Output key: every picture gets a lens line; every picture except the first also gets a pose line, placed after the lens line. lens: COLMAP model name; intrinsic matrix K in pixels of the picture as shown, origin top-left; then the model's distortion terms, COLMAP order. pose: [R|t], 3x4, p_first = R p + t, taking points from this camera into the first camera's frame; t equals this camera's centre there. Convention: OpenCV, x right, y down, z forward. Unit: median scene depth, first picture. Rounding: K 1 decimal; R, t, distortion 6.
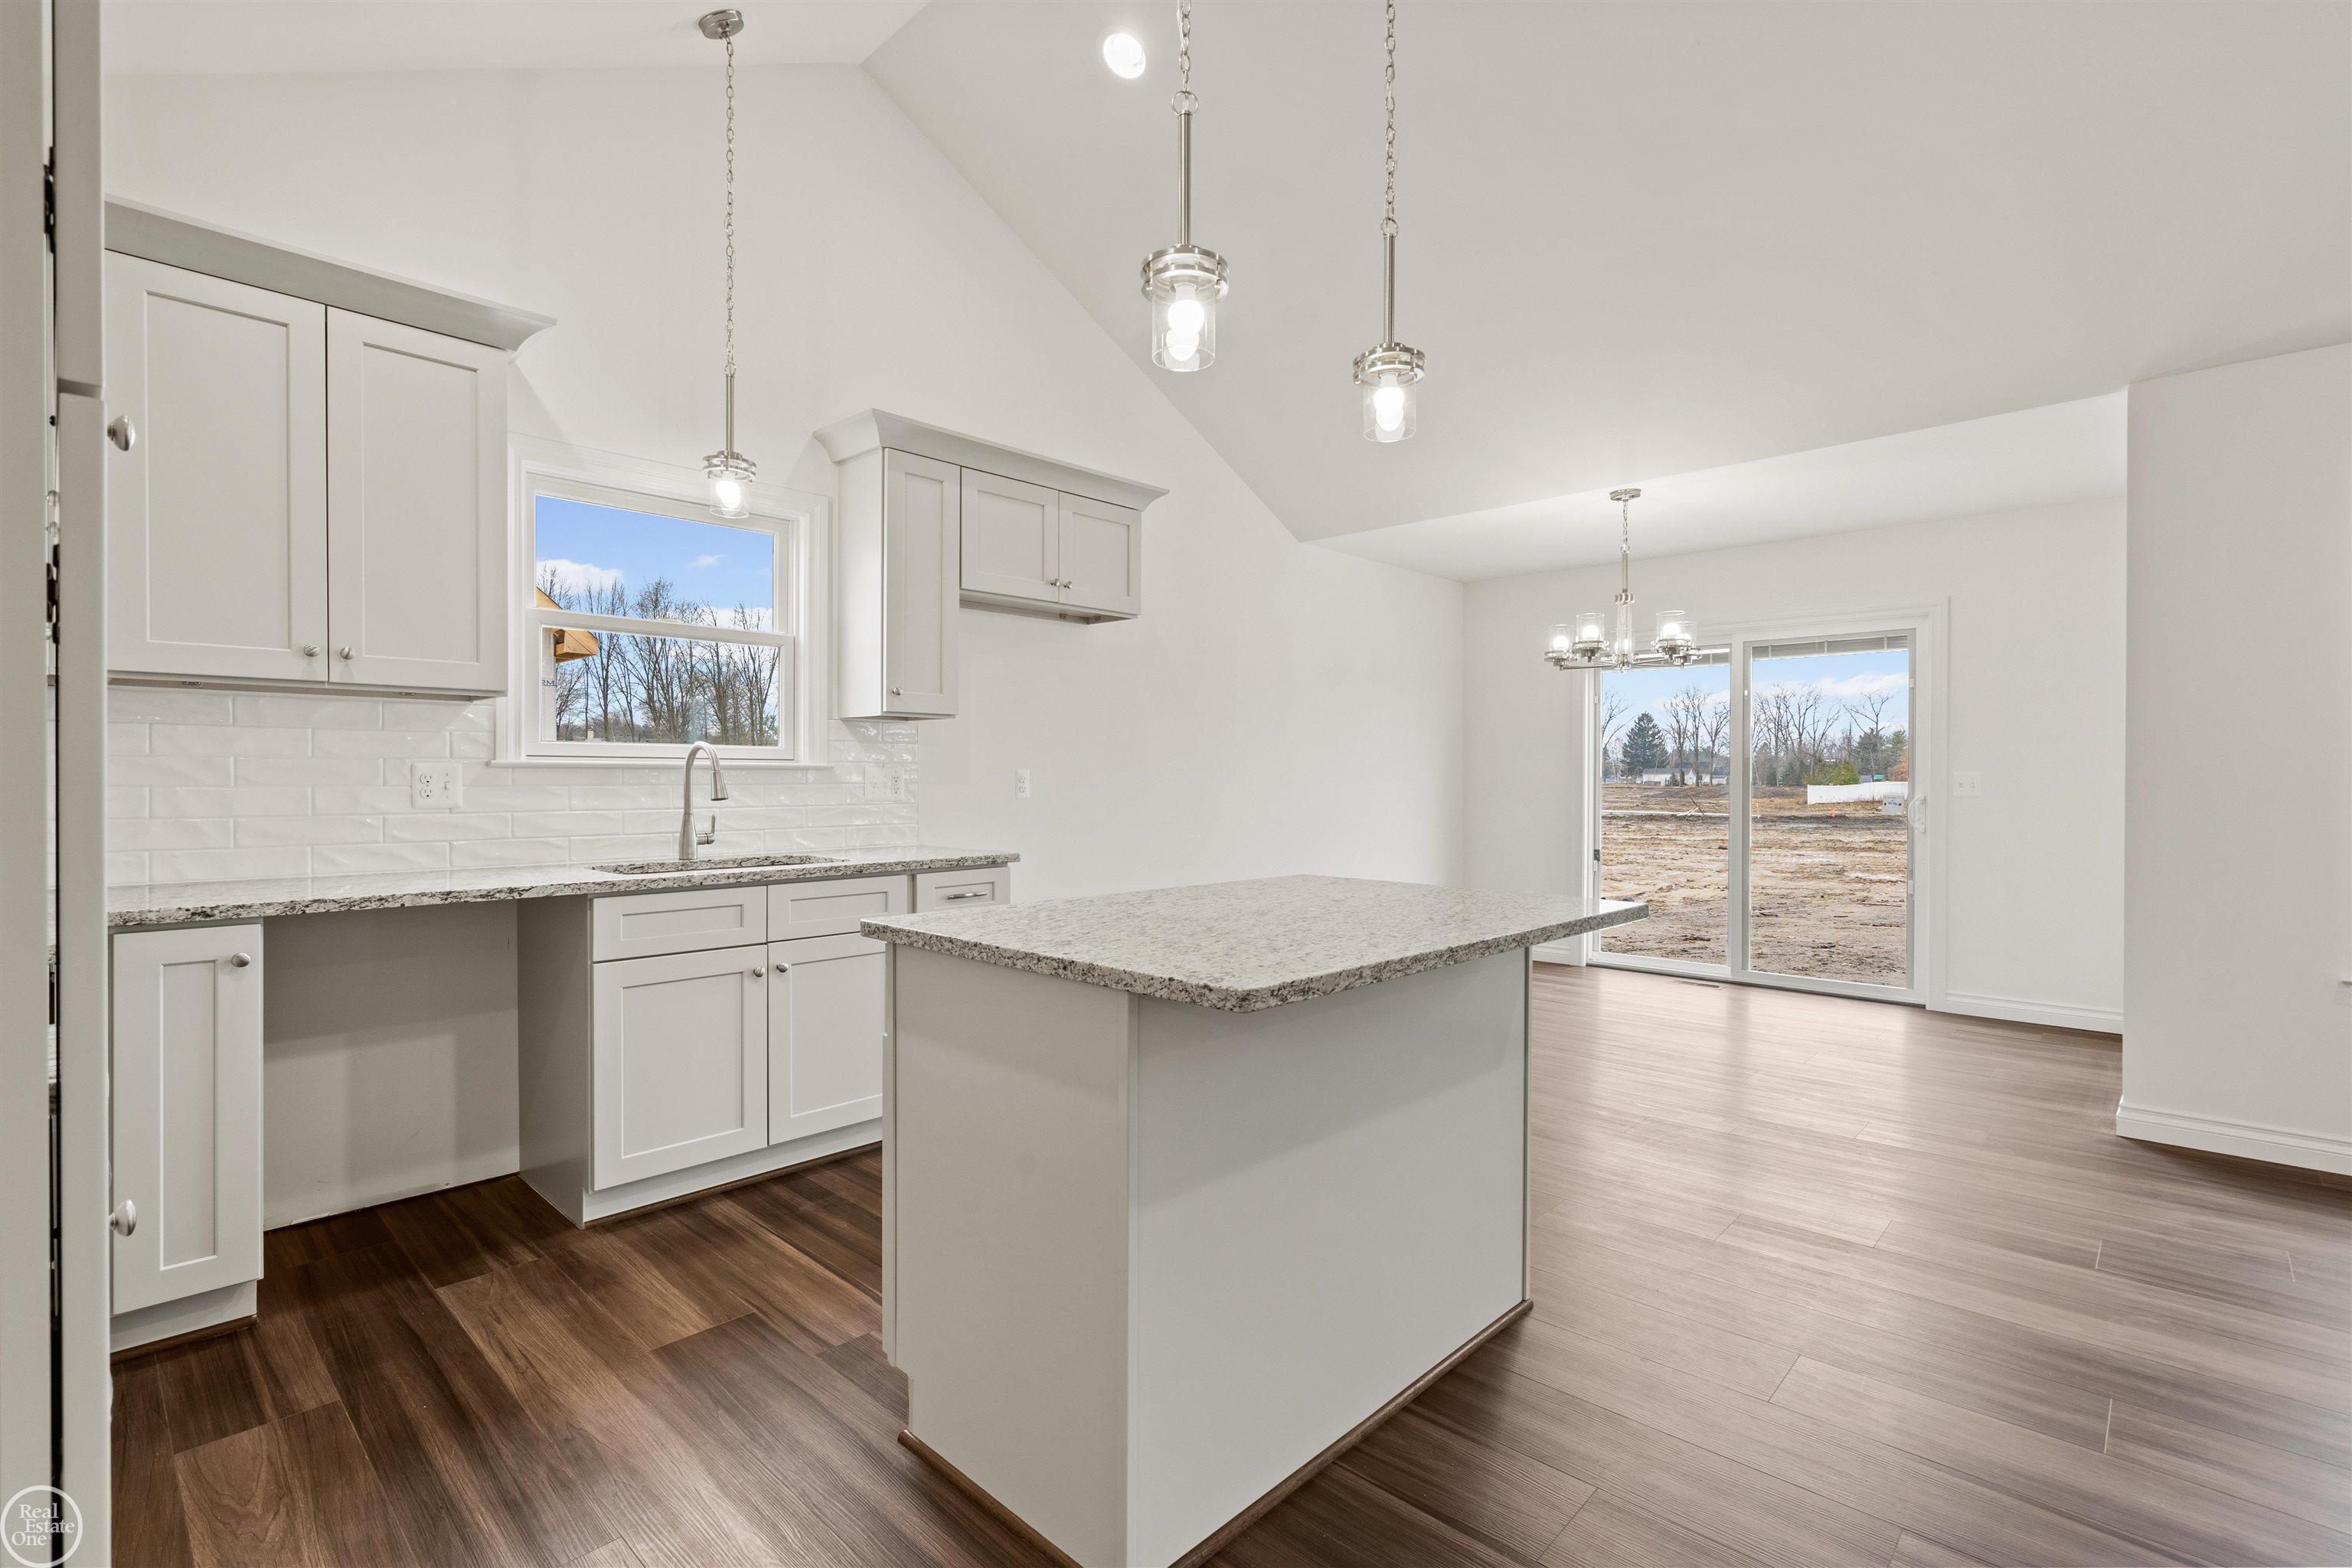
lens RADIAL K [[1071.2, 0, 1168.1], [0, 1071.2, 788.5], [0, 0, 1]] dist [-0.006586, 0.001954]
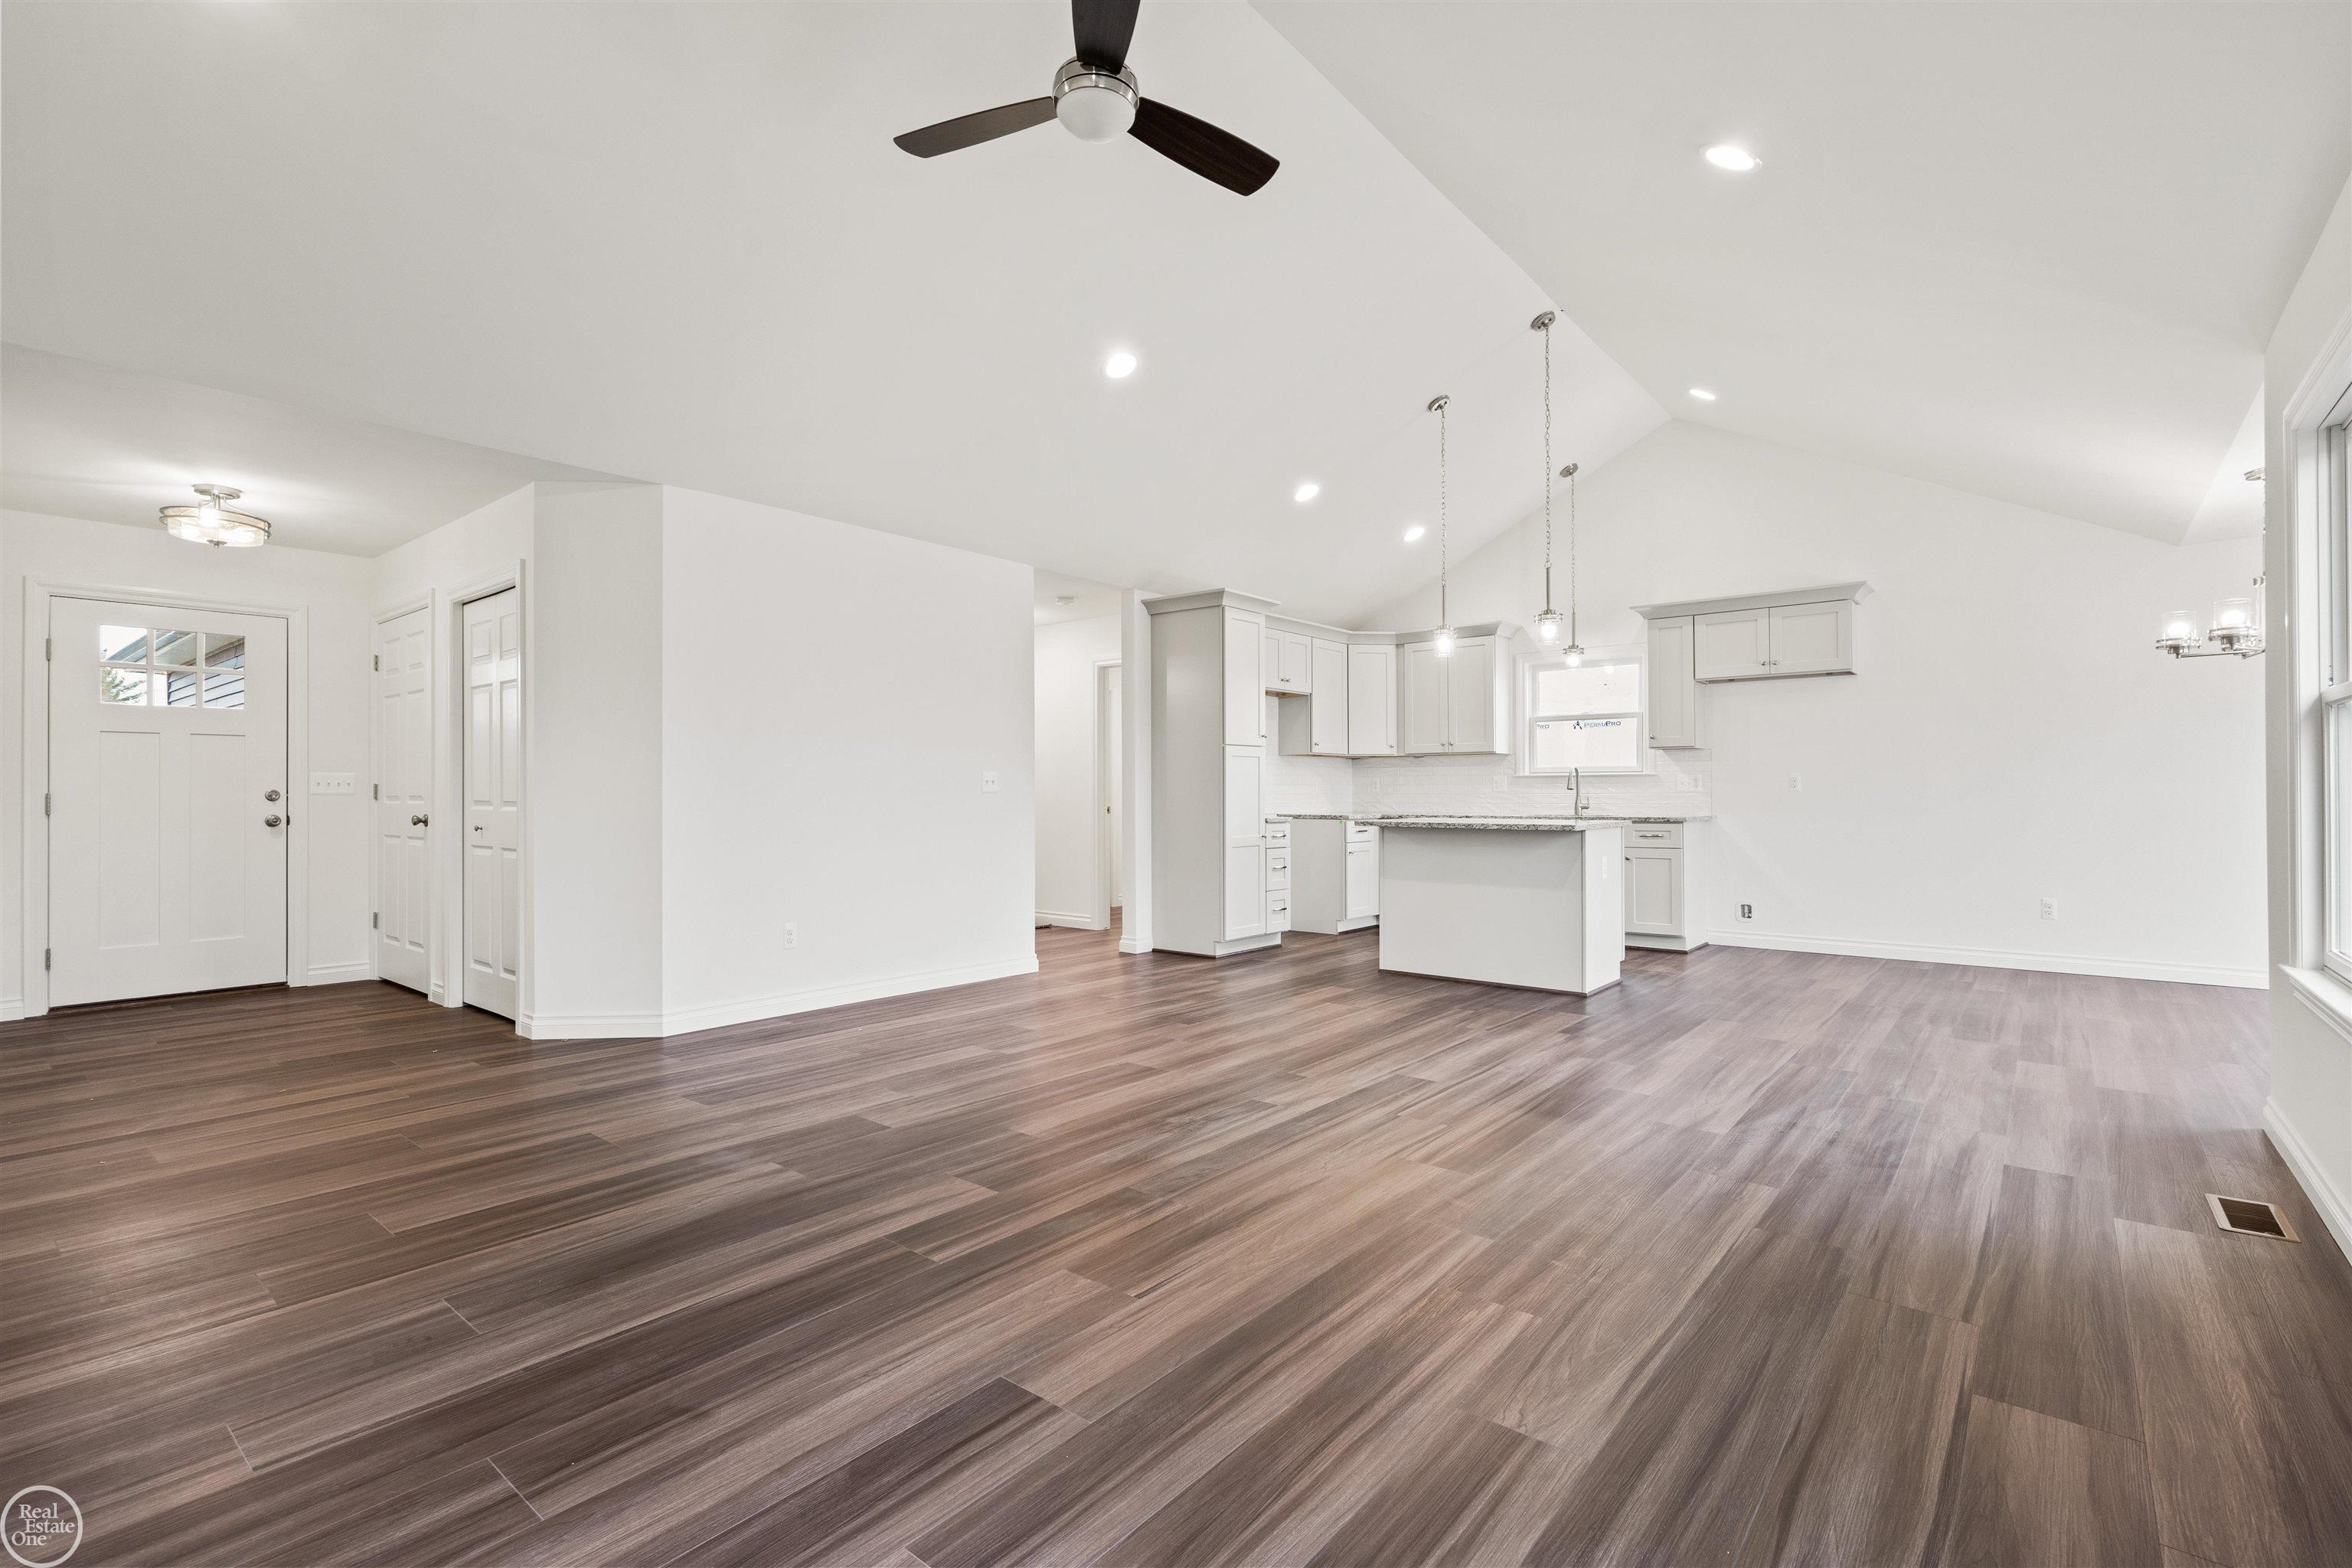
lens RADIAL K [[1071.2, 0, 1186.8], [0, 1071.2, 780.6], [0, 0, 1]] dist [-0.006586, 0.001954]
pose [[0.079511, -0.015033, -0.996721, 1.822835], [-0.007529, 0.999849, -0.015681, 0.033099], [0.996806, 0.008751, 0.079386, -0.053598]]
